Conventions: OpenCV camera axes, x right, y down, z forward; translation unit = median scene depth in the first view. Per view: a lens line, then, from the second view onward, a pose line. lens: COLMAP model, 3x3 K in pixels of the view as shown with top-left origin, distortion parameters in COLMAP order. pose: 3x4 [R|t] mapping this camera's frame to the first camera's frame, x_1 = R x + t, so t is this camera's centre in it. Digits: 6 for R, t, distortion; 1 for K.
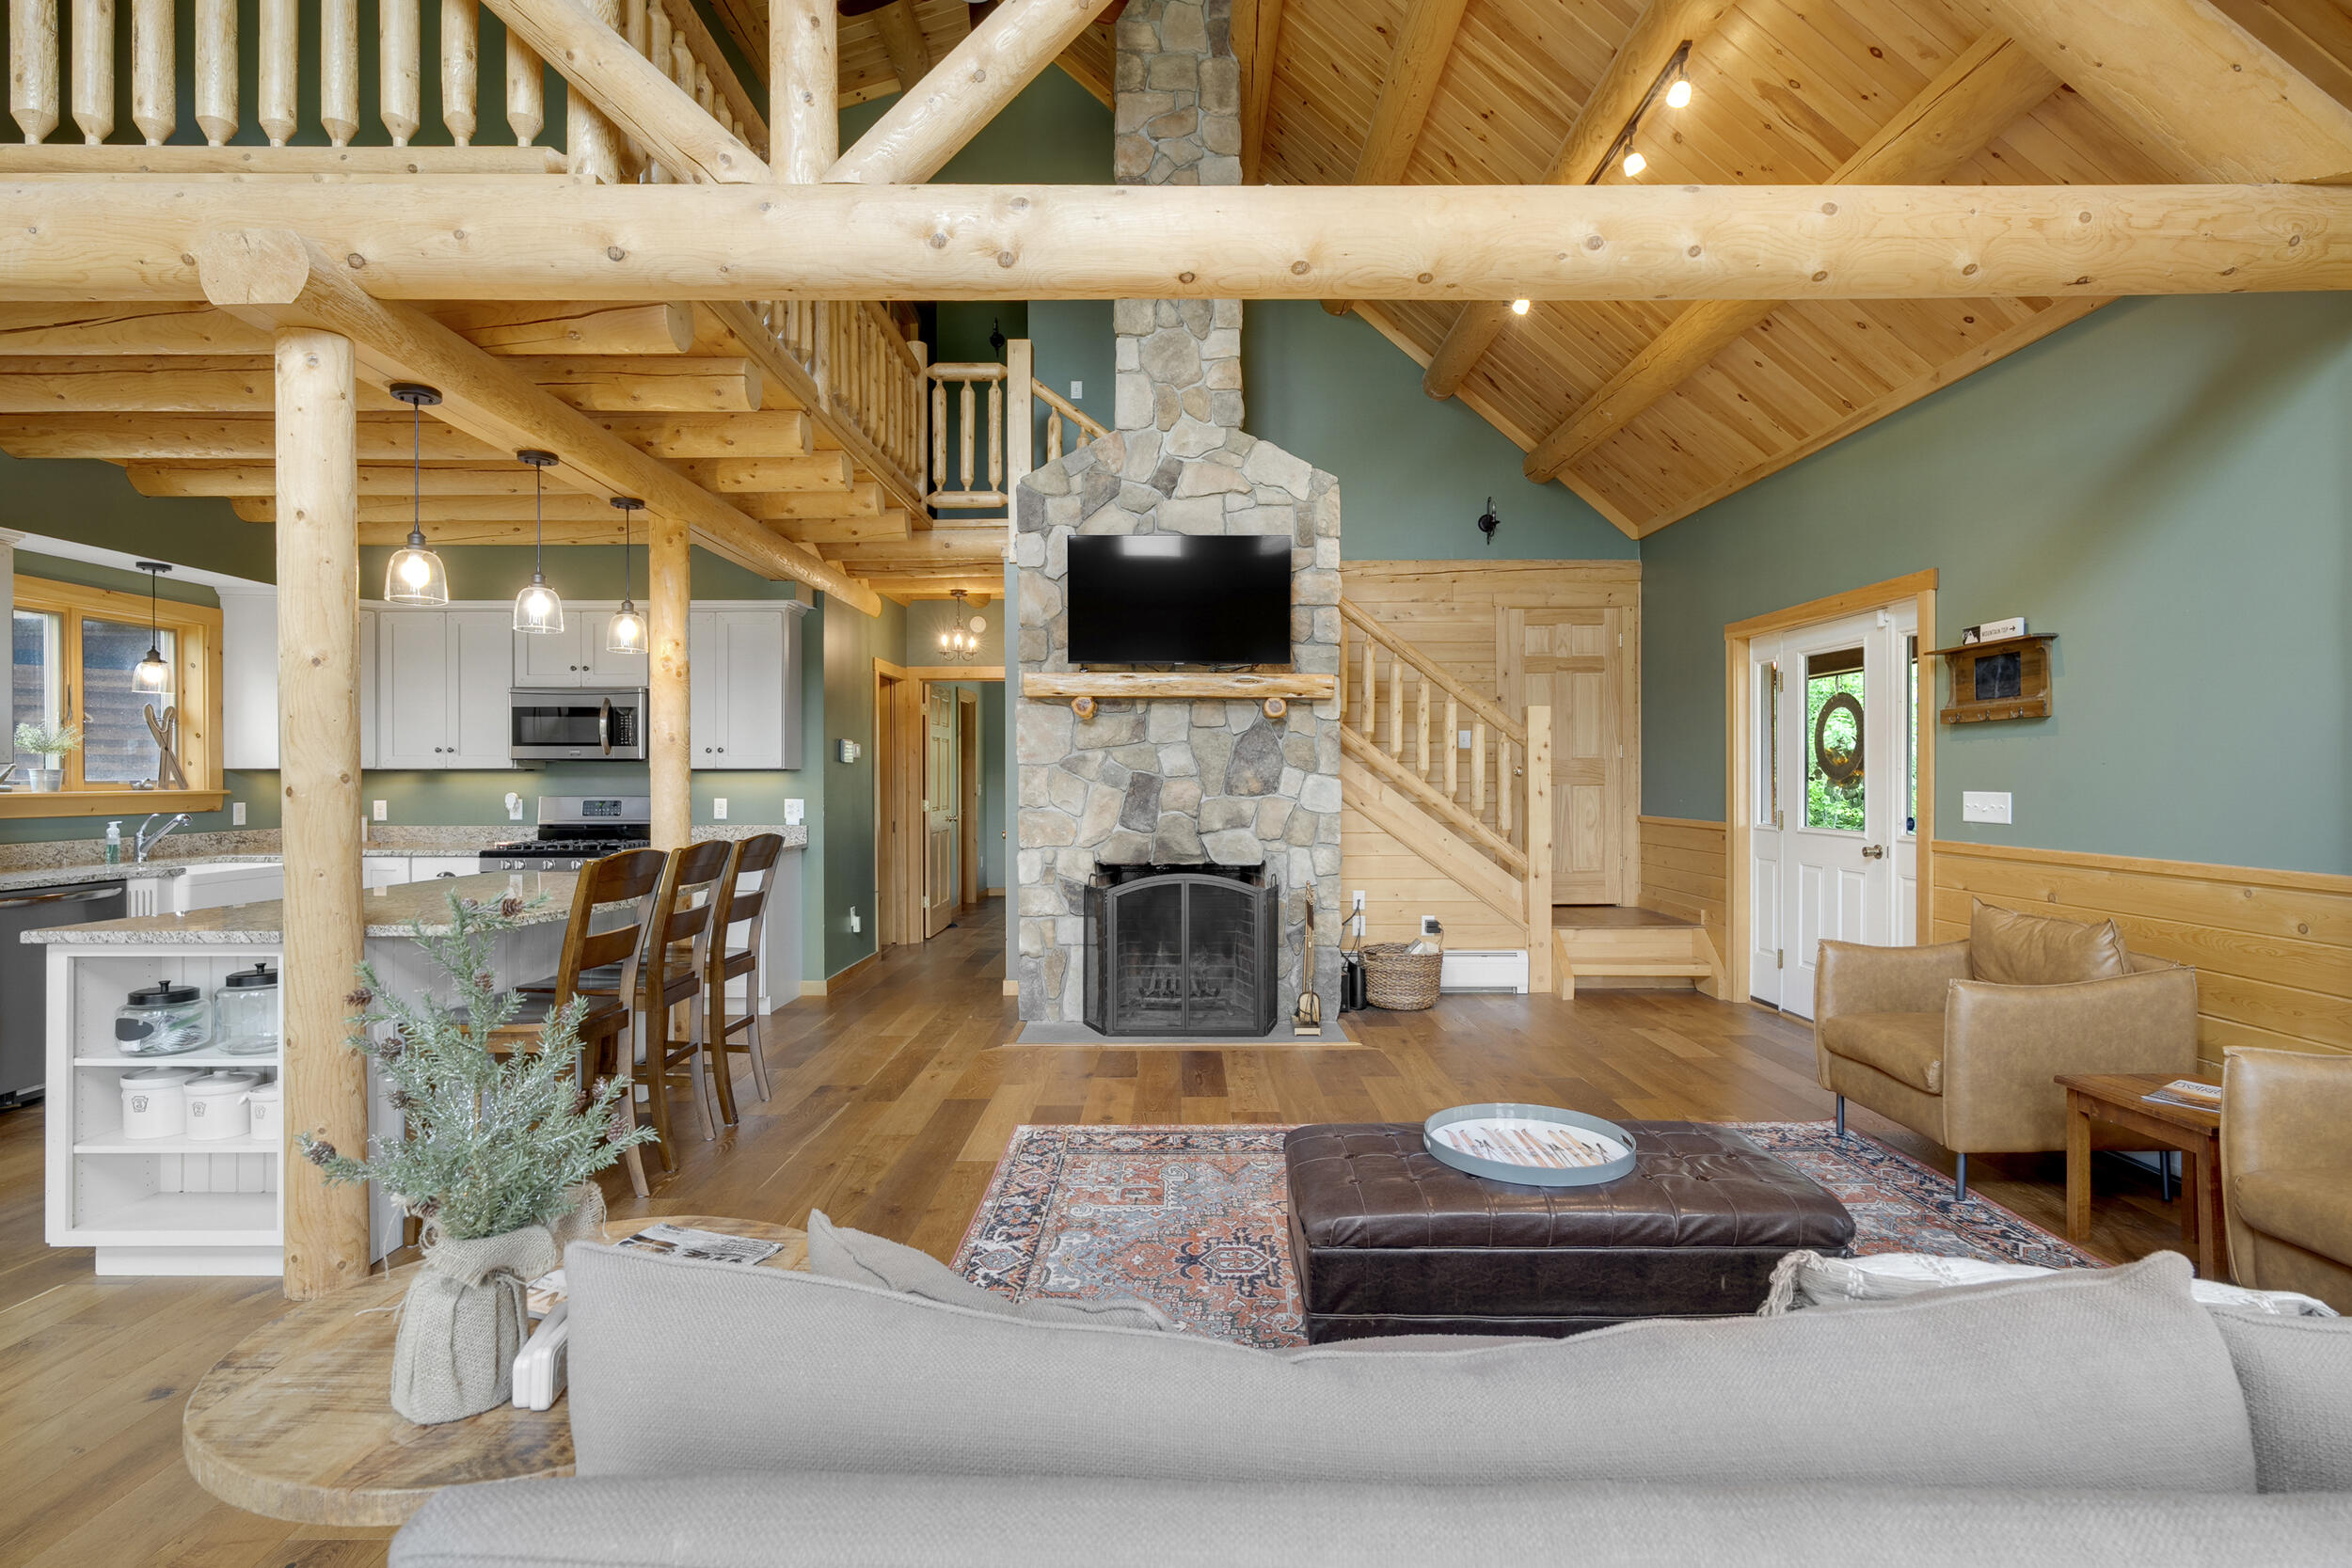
lens RADIAL K [[1145.4, 0, 1176.0], [0, 1145.4, 784.0], [0, 0, 1]] dist [0.017355, 0.001006]
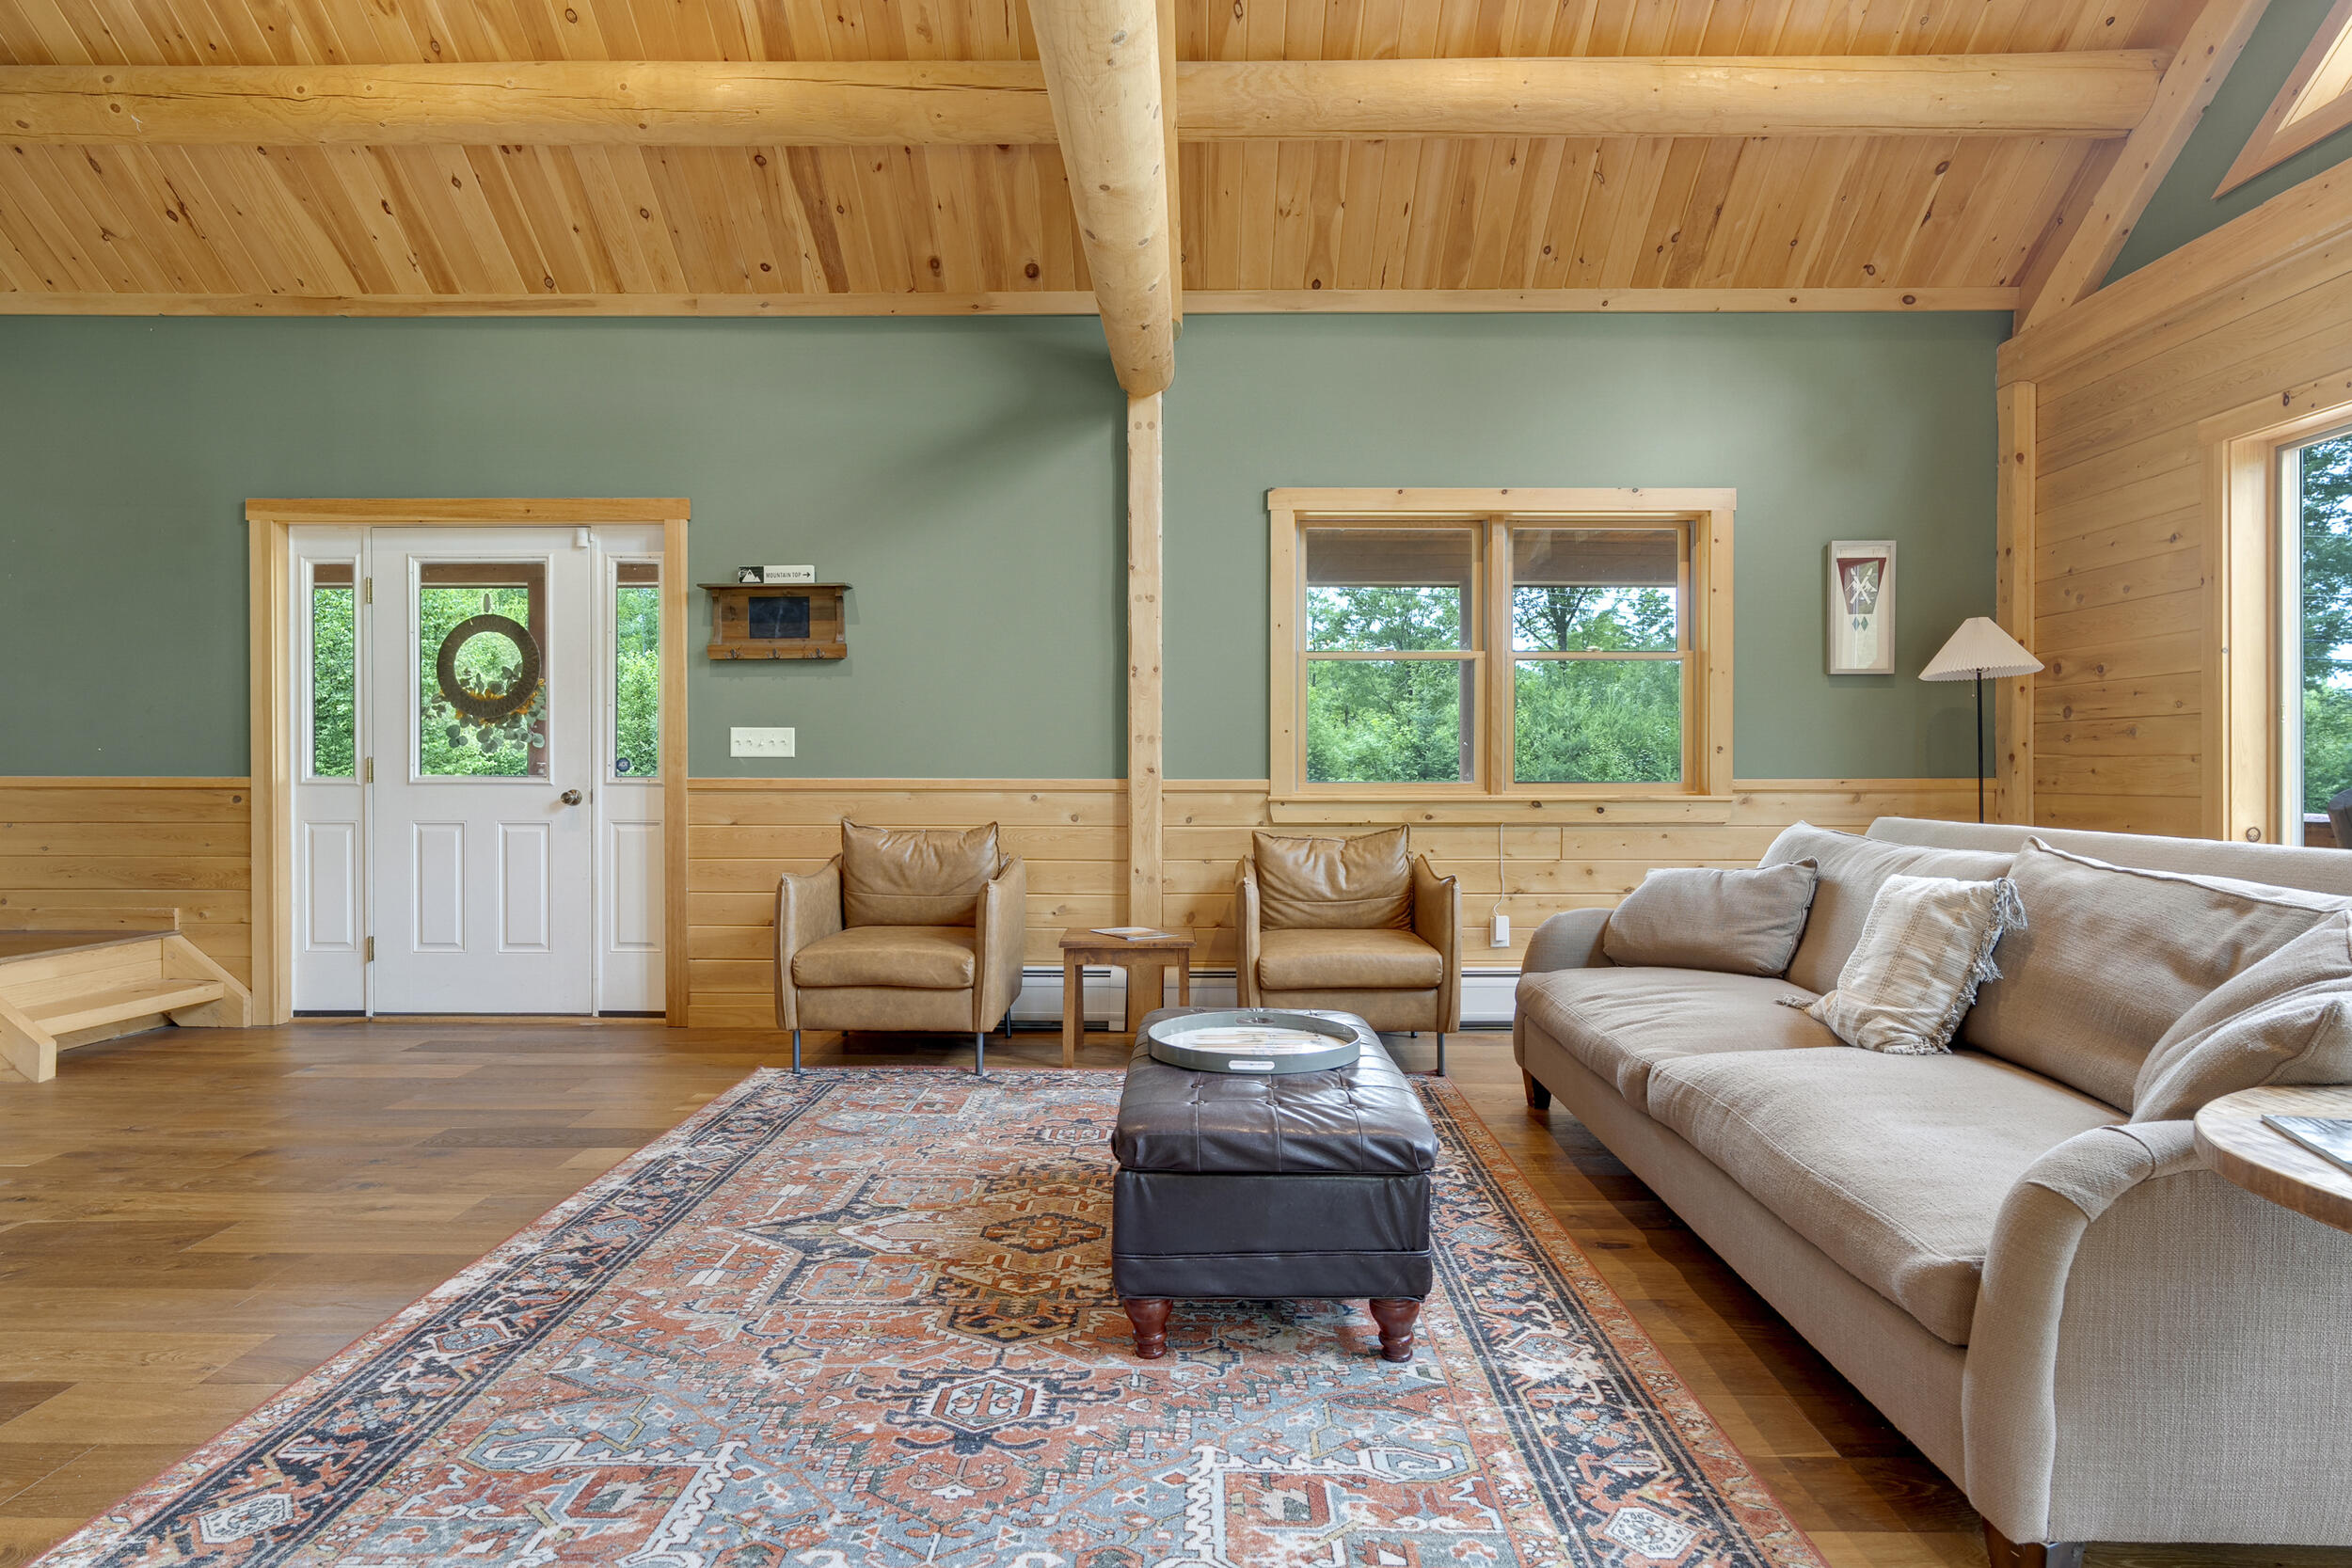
lens RADIAL K [[1252.9, 0, 1192.1], [0, 1252.9, 786.5], [0, 0, 1]] dist [-0.001342, 0.001924]
pose [[0.000572, -0.004991, 0.999987, -0.321371], [0.004330, 0.999978, 0.004988, 0.042131], [-0.999990, 0.004327, 0.000593, 0.460395]]
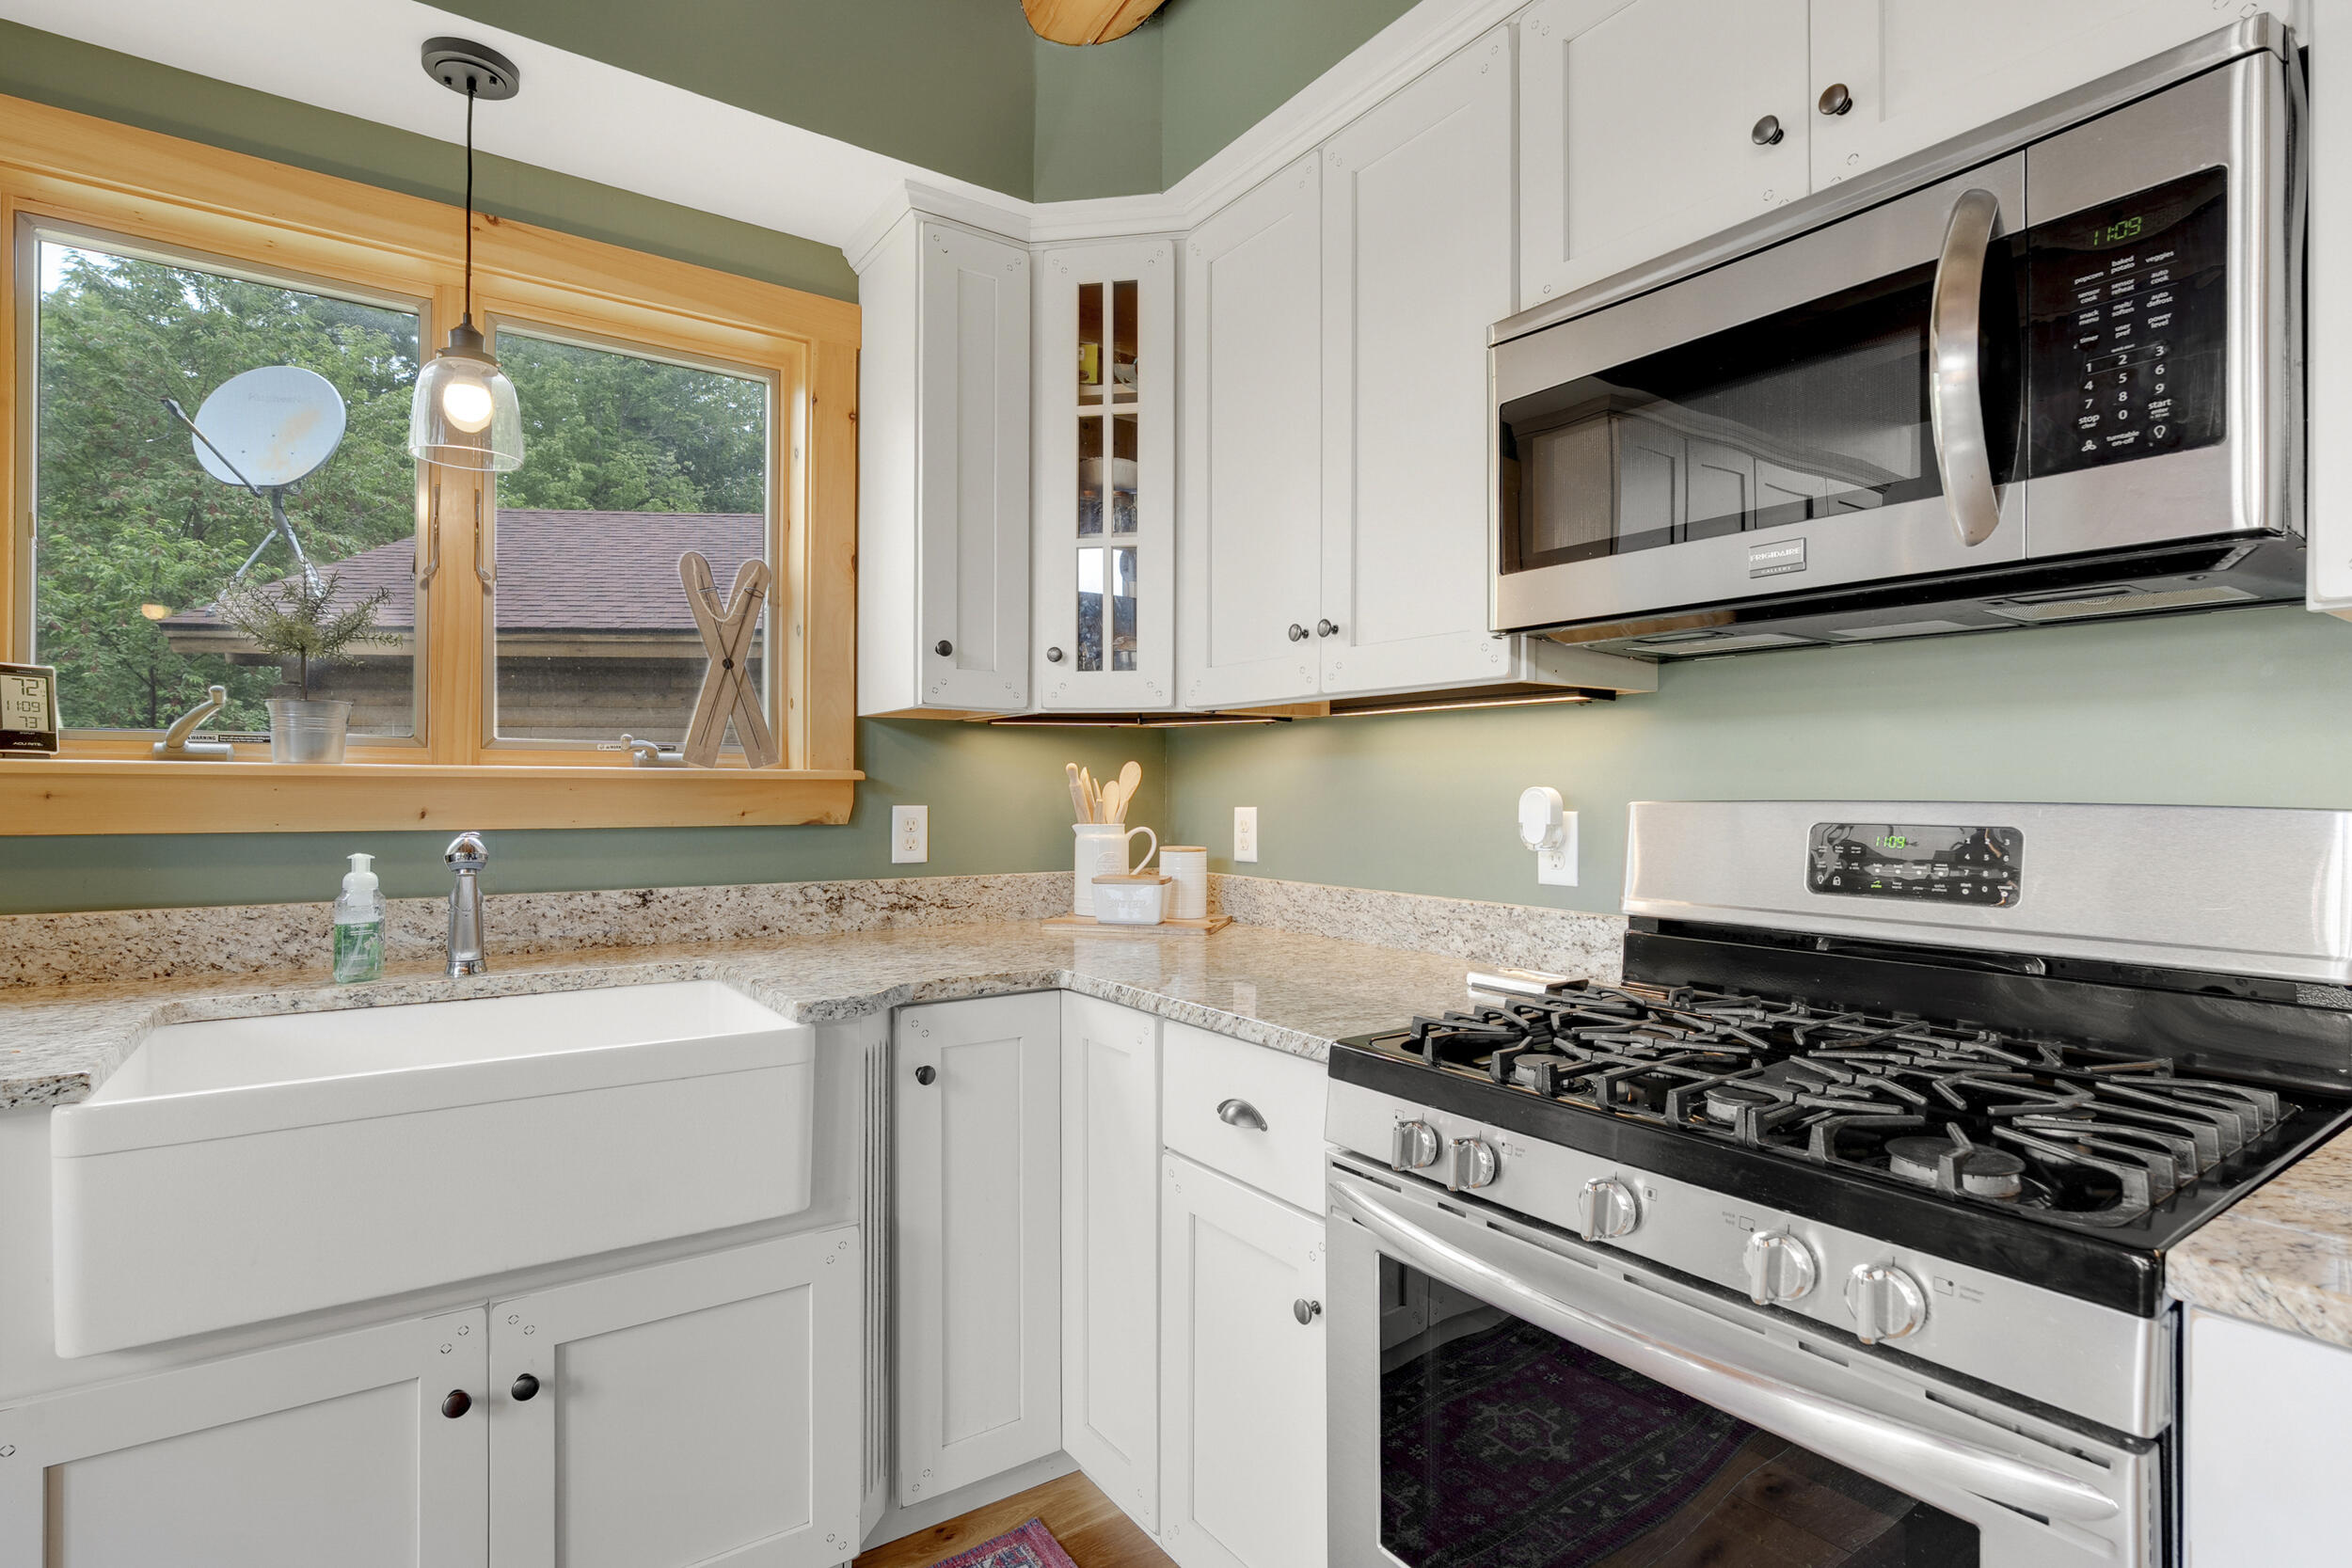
lens RADIAL K [[1092.2, 0, 1147.1], [0, 1092.2, 783.1], [0, 0, 1]] dist [-0.005446, 0.001554]
pose [[0.550368, -0.003363, -0.834915, -0.475751], [-0.010395, 0.999887, -0.010880, 0.012291], [0.834857, 0.014667, 0.550271, 0.900926]]
